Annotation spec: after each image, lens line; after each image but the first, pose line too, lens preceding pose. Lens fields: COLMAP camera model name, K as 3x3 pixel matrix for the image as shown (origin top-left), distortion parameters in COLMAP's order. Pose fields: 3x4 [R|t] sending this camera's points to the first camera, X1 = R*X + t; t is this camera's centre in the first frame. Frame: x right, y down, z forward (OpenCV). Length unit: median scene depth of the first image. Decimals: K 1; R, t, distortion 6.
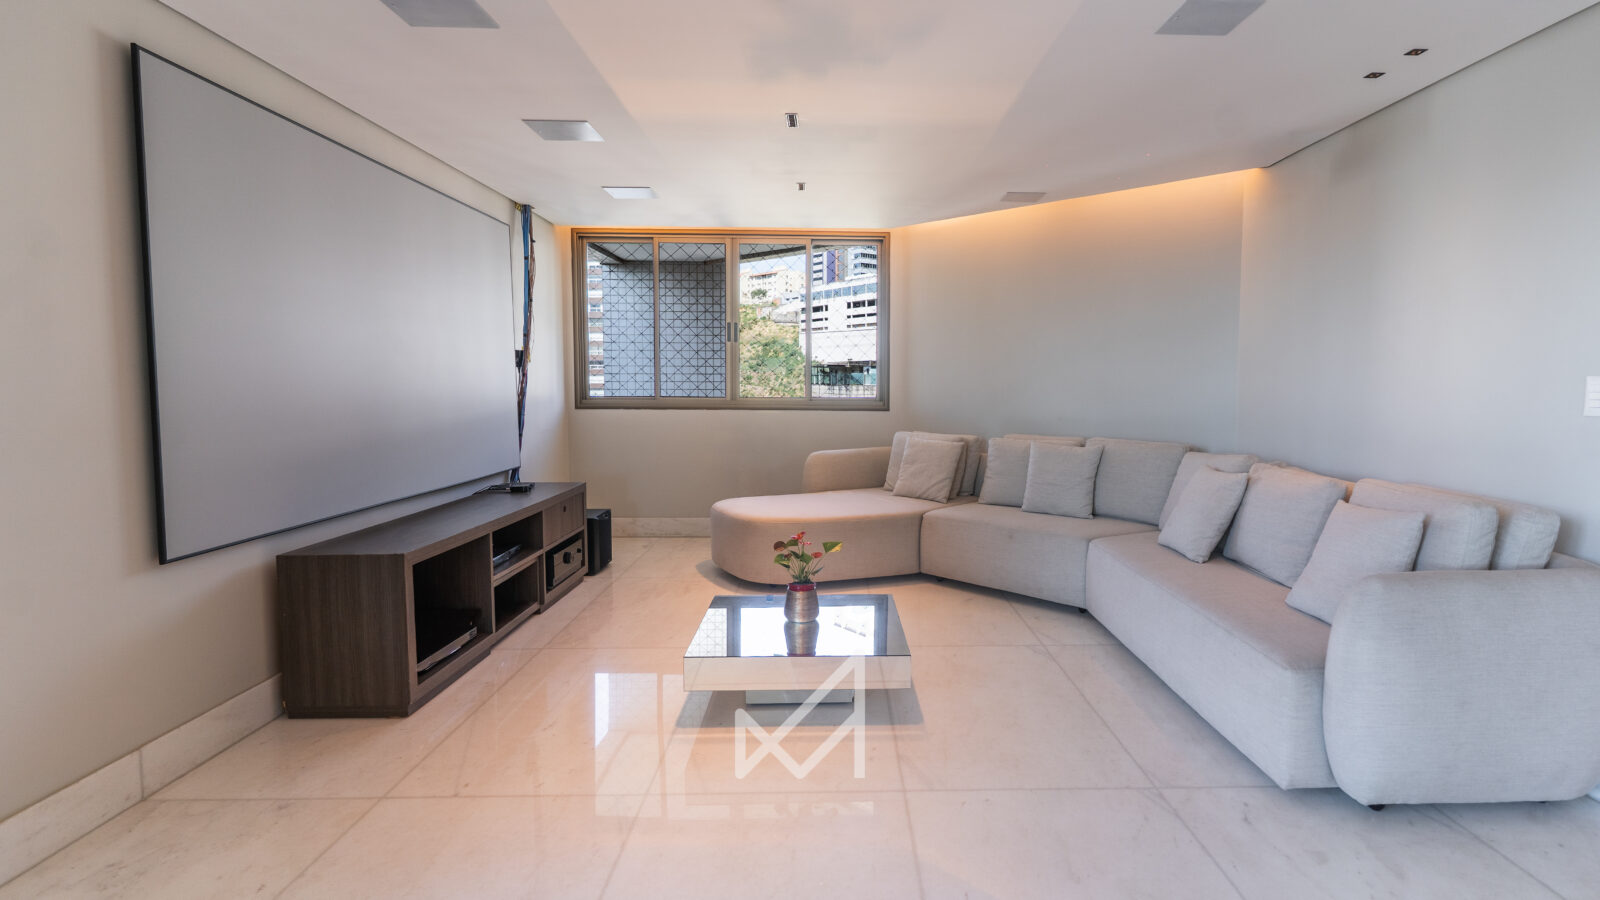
lens RADIAL K [[762.9, 0, 799.4], [0, 762.9, 445.6], [0, 0, 1]] dist [0.013218, -0.002053]
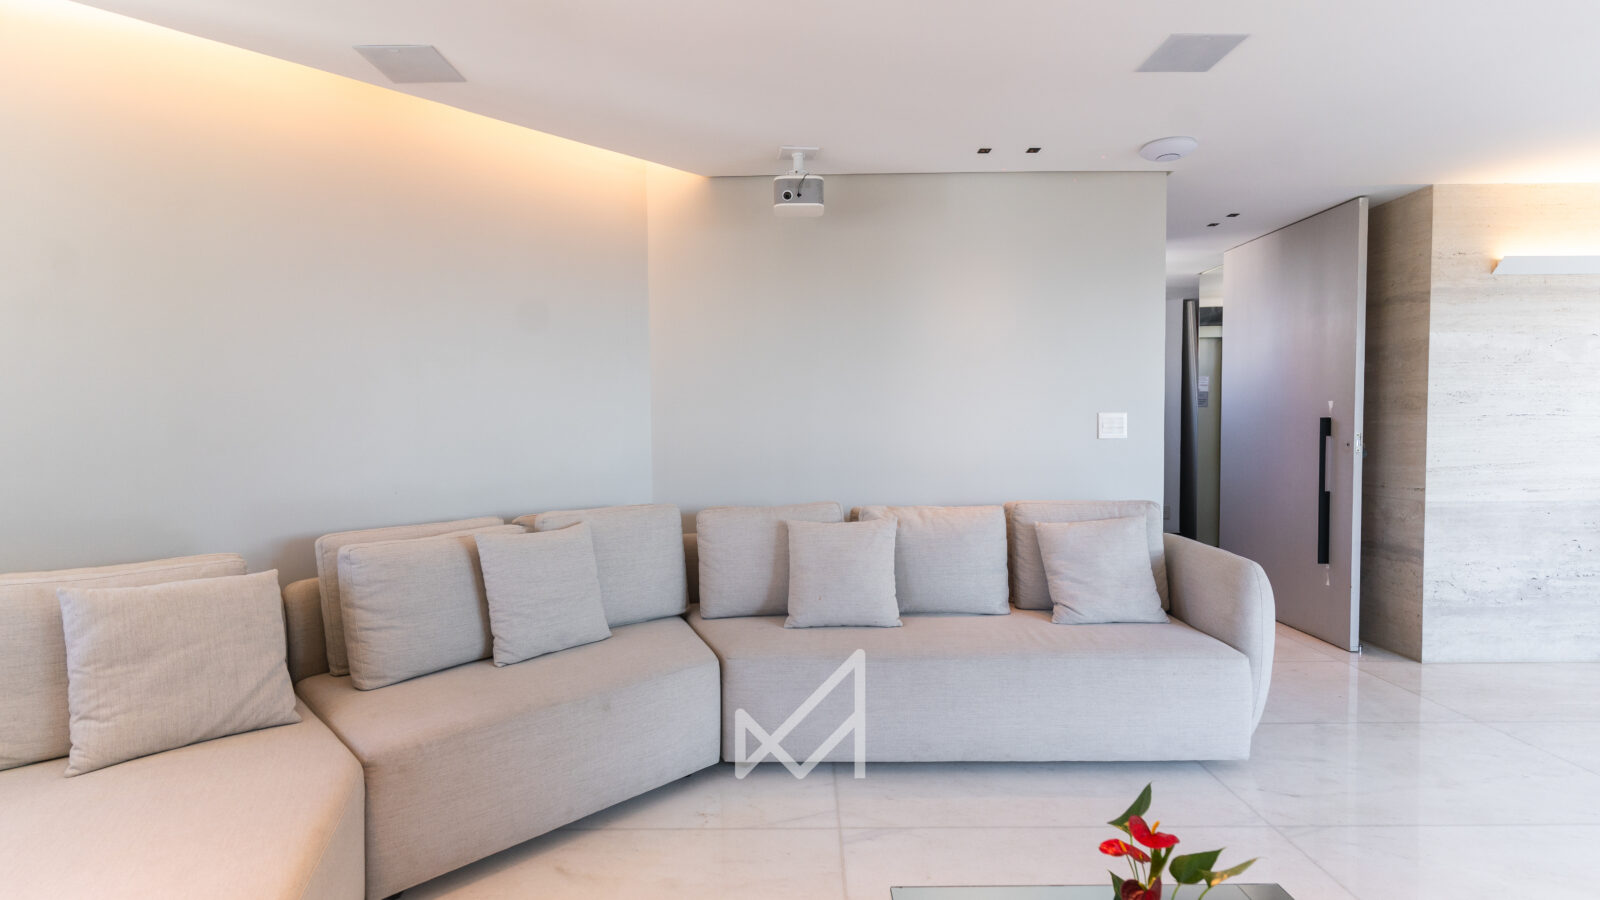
lens RADIAL K [[762.9, 0, 796.8], [0, 762.9, 447.5], [0, 0, 1]] dist [0.013218, -0.002053]
pose [[-0.030537, -0.030556, 0.999066, -0.347679], [0.092853, 0.995124, 0.033274, -0.092542], [-0.995211, 0.093783, -0.027550, 1.119709]]
